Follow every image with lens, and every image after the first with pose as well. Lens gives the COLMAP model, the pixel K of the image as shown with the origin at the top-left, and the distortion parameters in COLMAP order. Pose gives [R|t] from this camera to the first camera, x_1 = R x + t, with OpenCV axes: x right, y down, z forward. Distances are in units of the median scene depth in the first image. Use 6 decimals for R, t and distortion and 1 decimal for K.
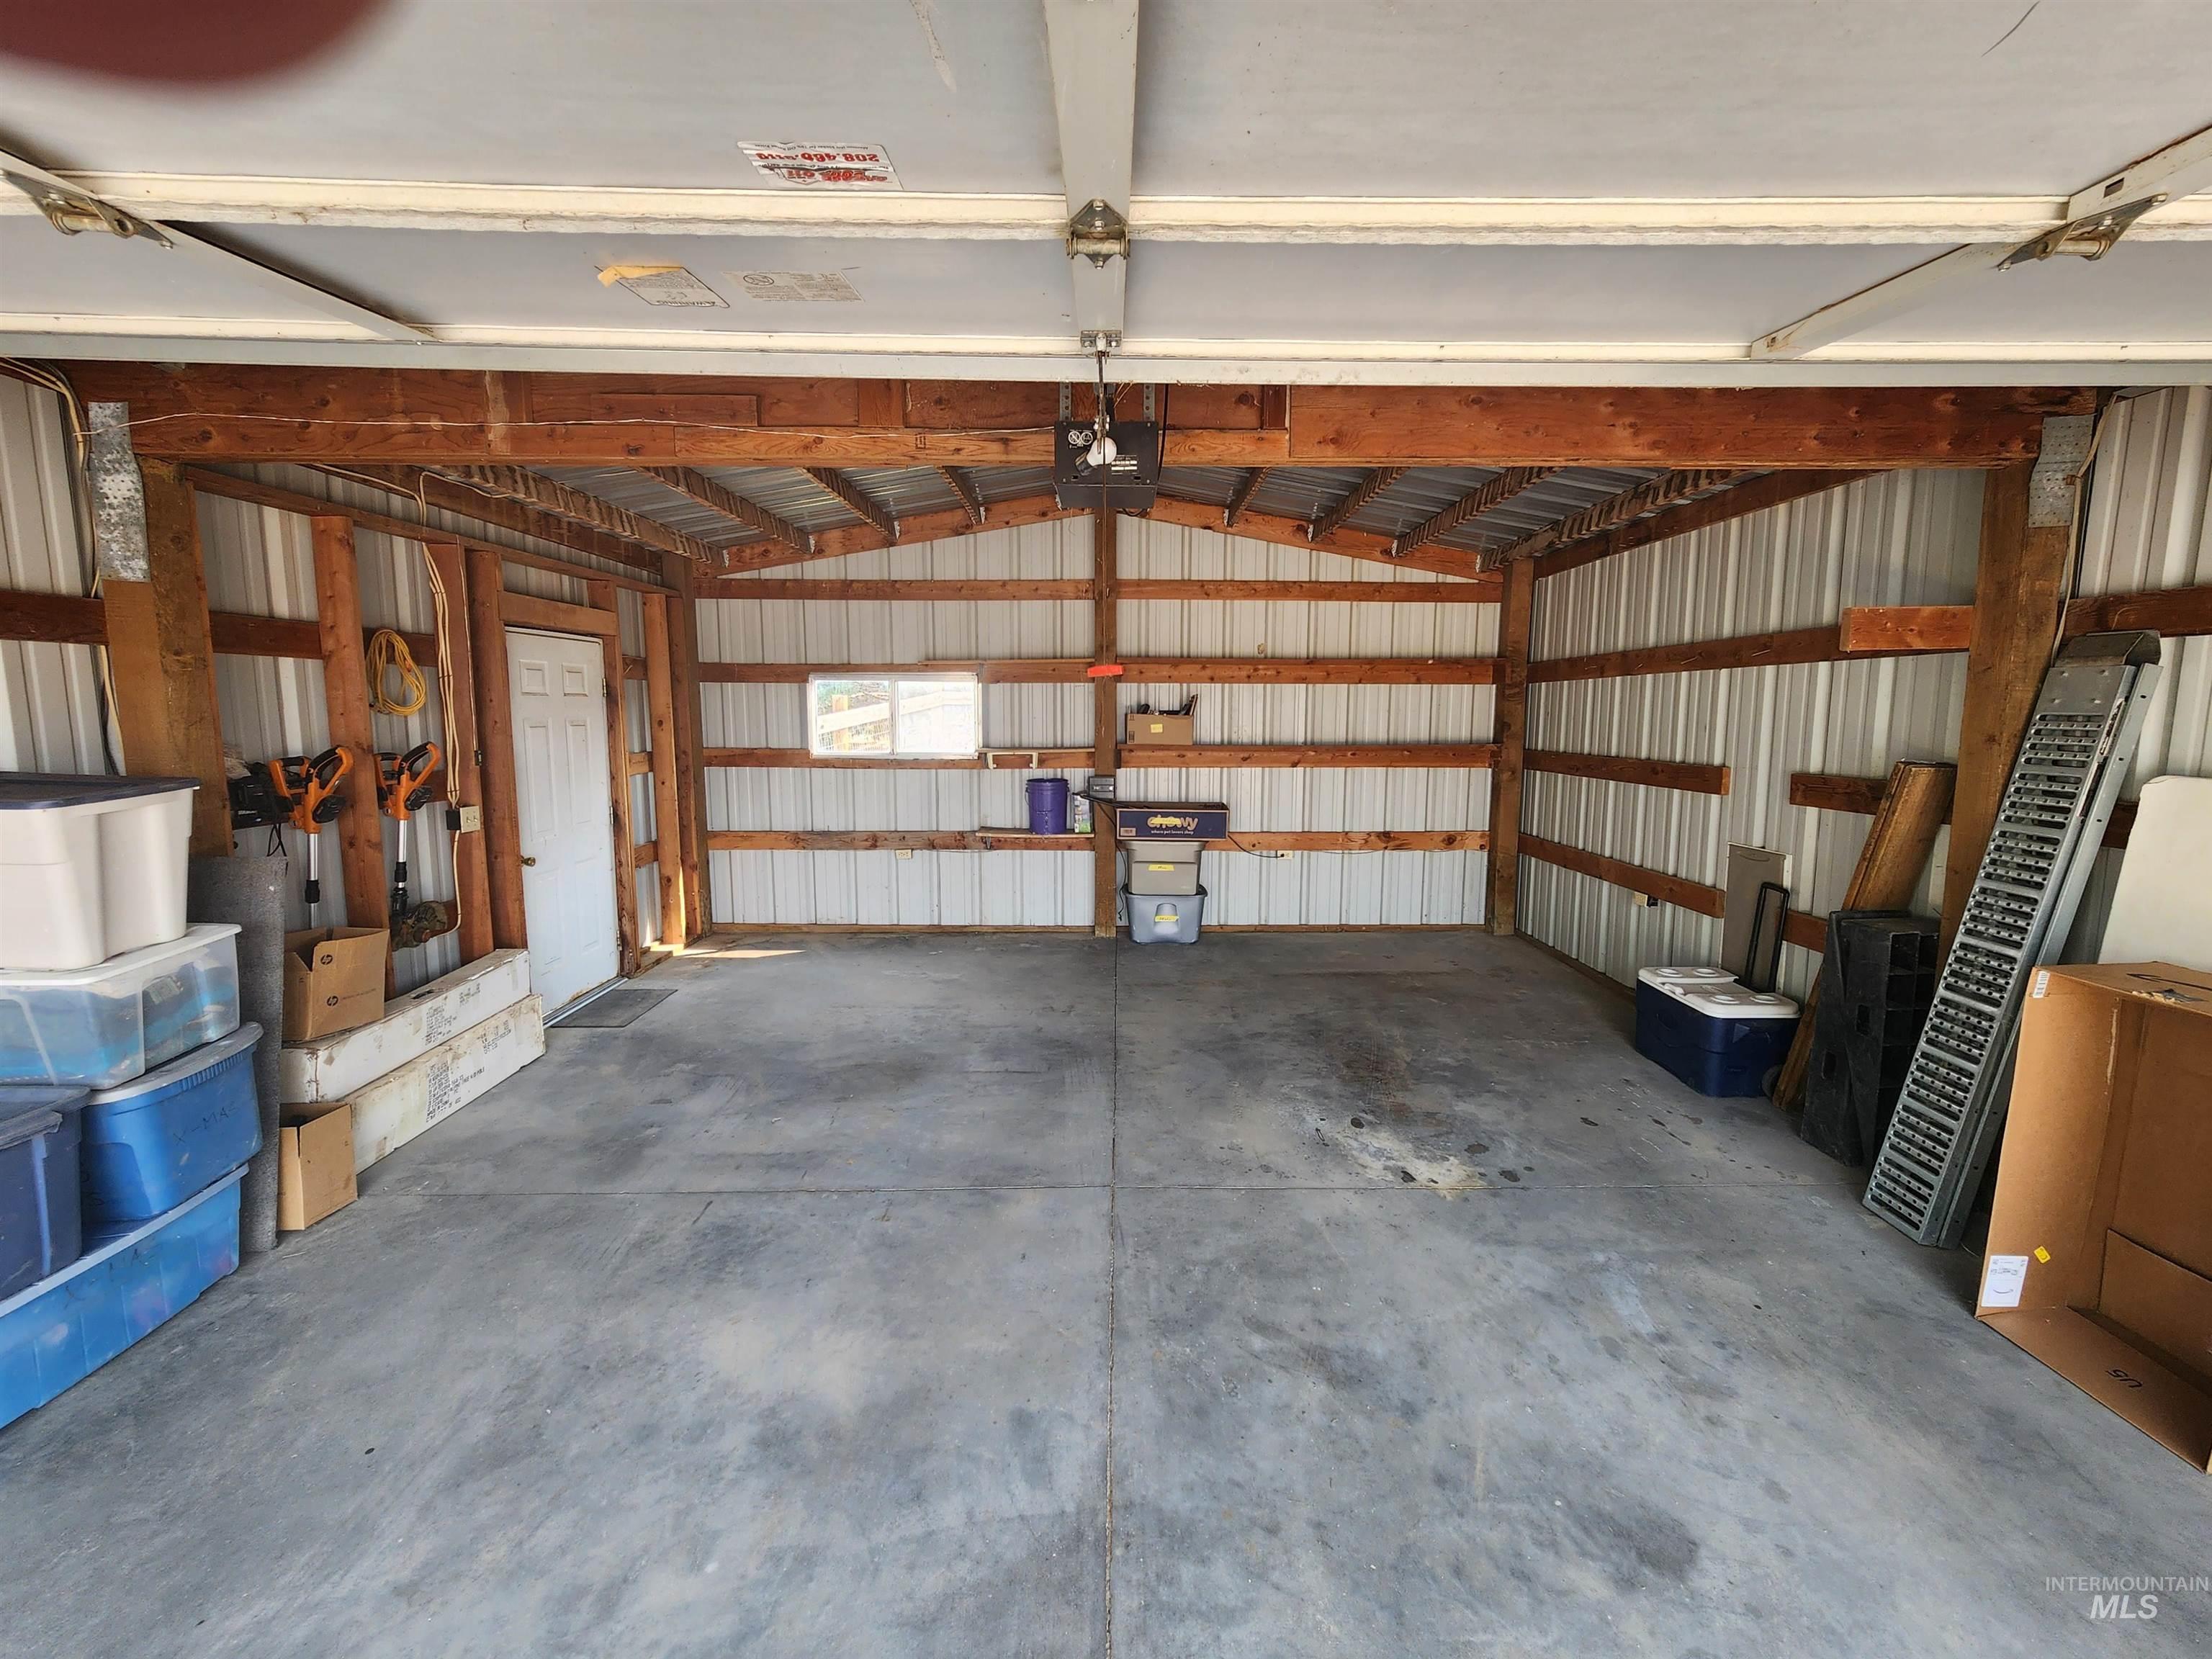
lens RADIAL K [[897.2, 0, 1106.0], [0, 897.2, 829.5], [0, 0, 1]] dist [0.000115, -0.000154]
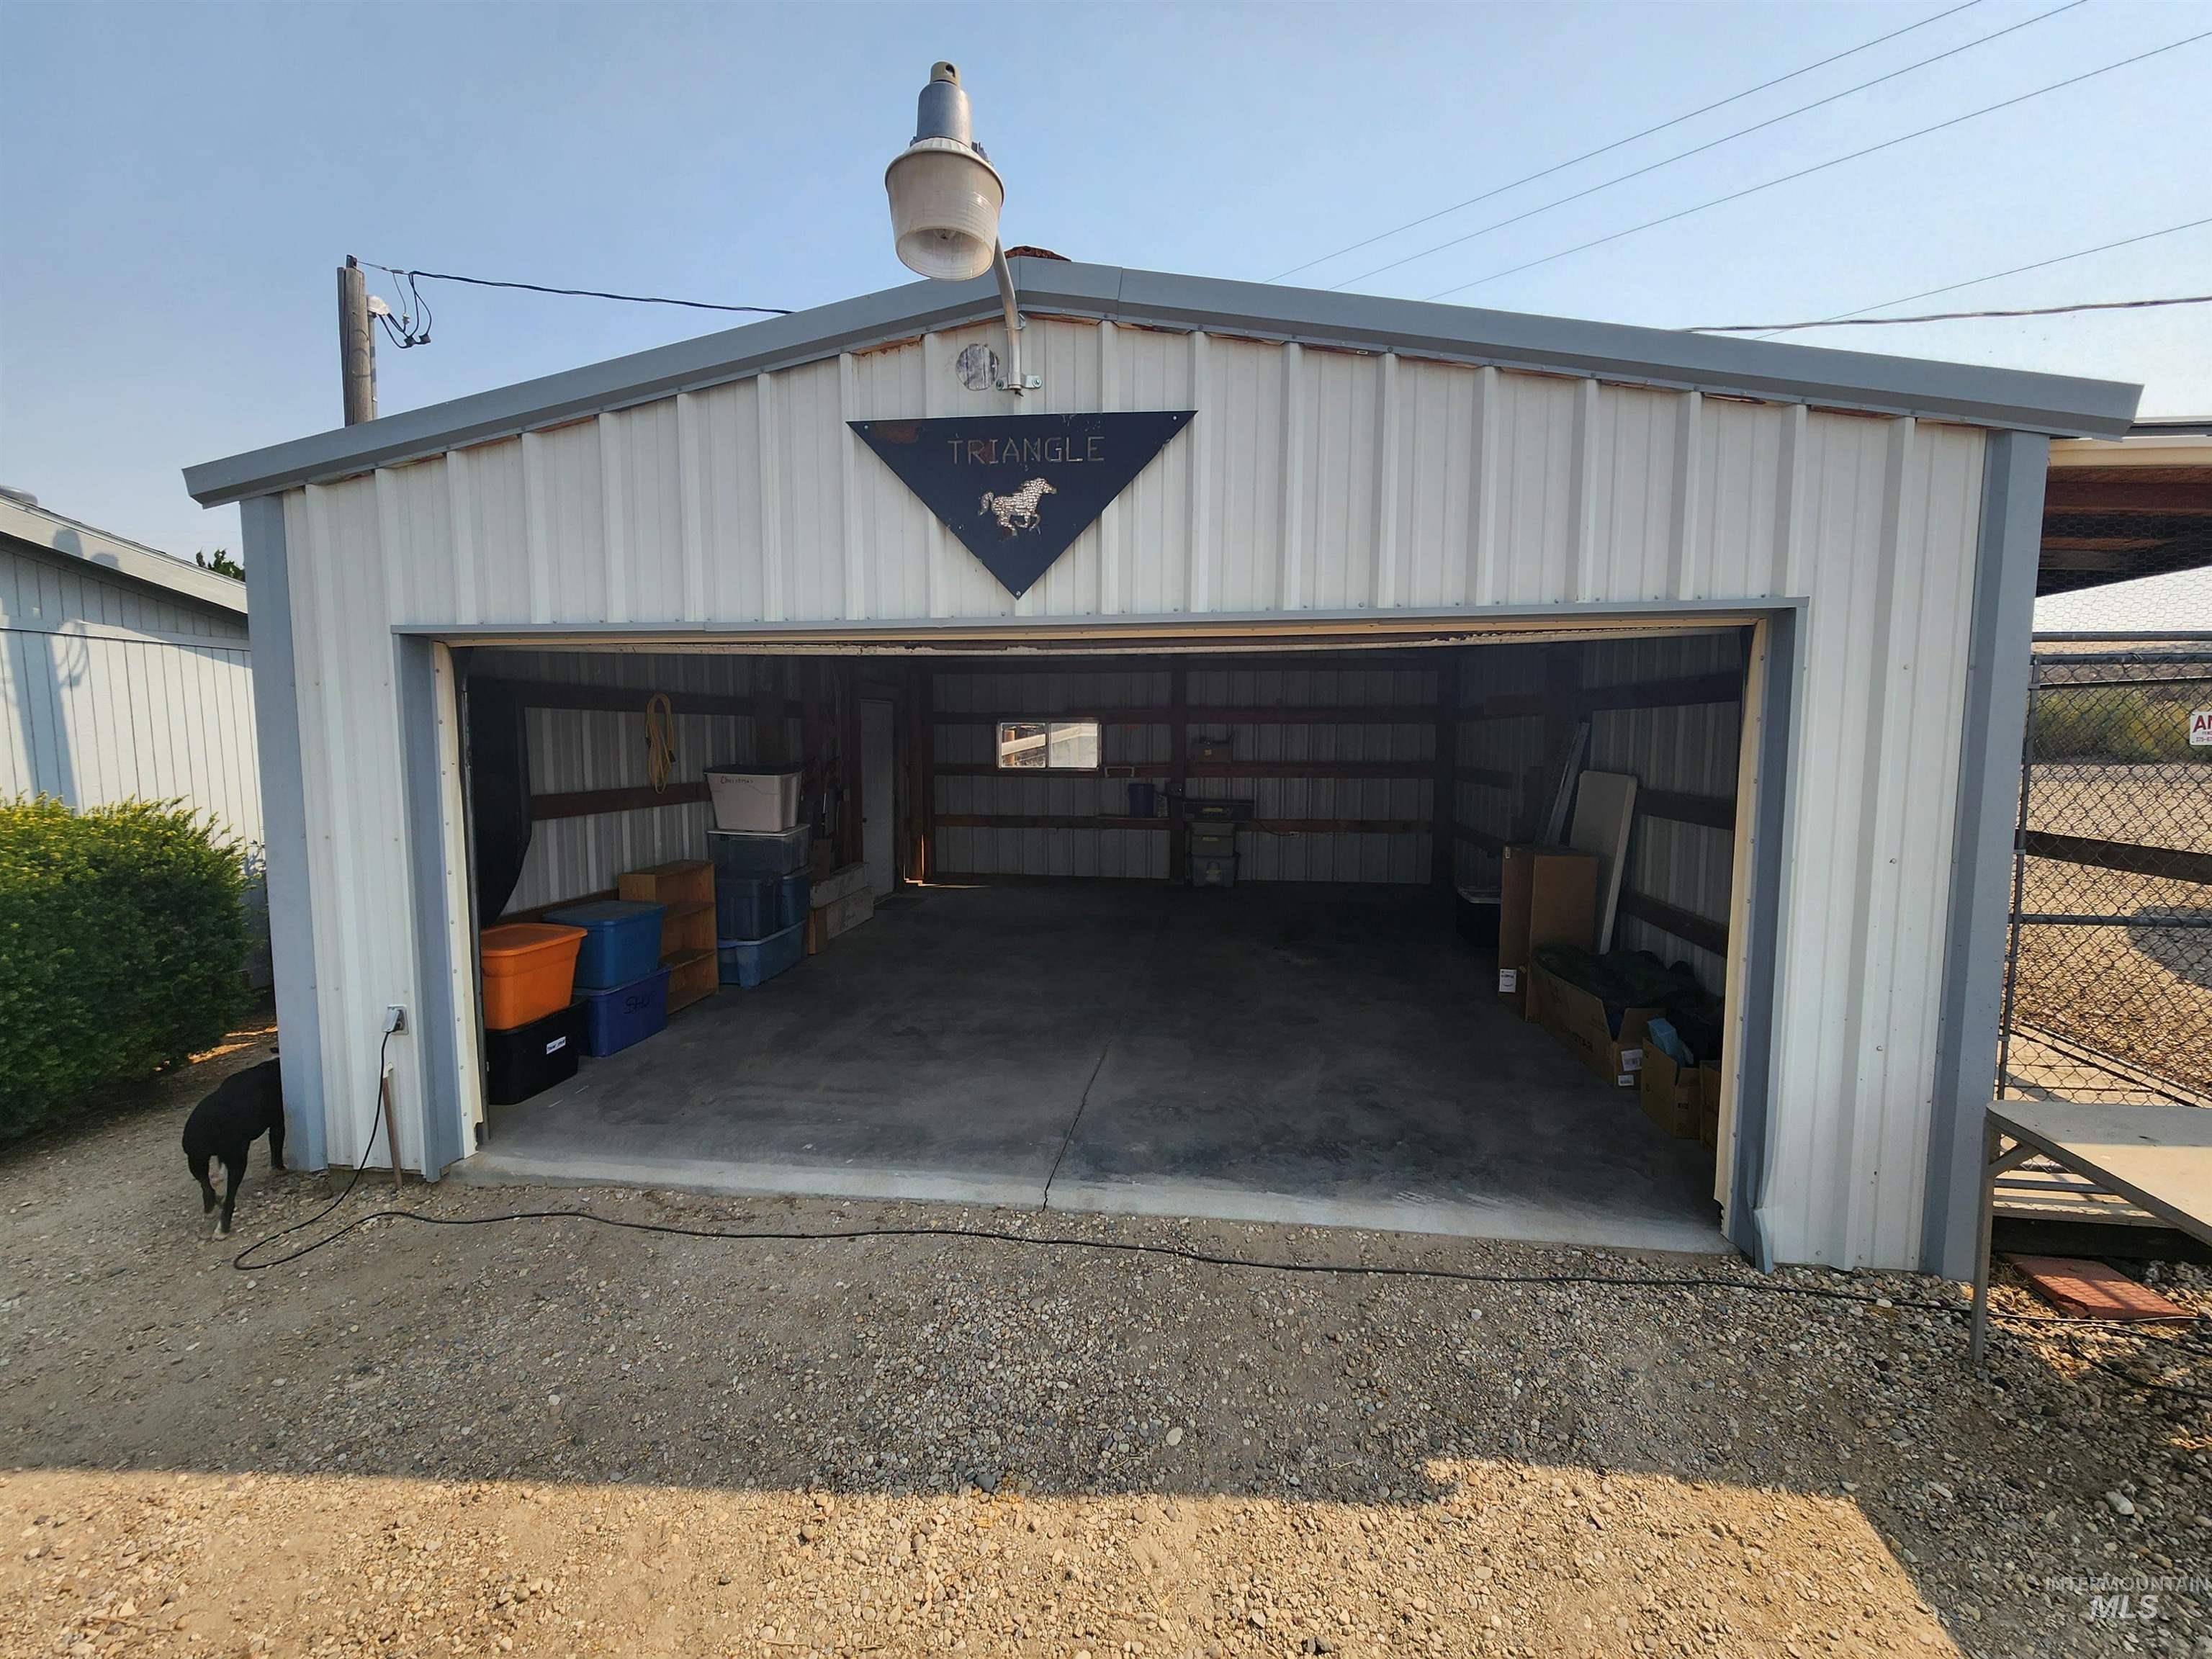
lens RADIAL K [[897.2, 0, 1106.0], [0, 897.2, 829.5], [0, 0, 1]] dist [0.000115, -0.000154]
pose [[0.988843, 0.014099, -0.148295, 0.109563], [-0.018799, 0.999363, -0.030337, 0.073552], [0.147773, 0.032786, 0.988478, -0.578494]]
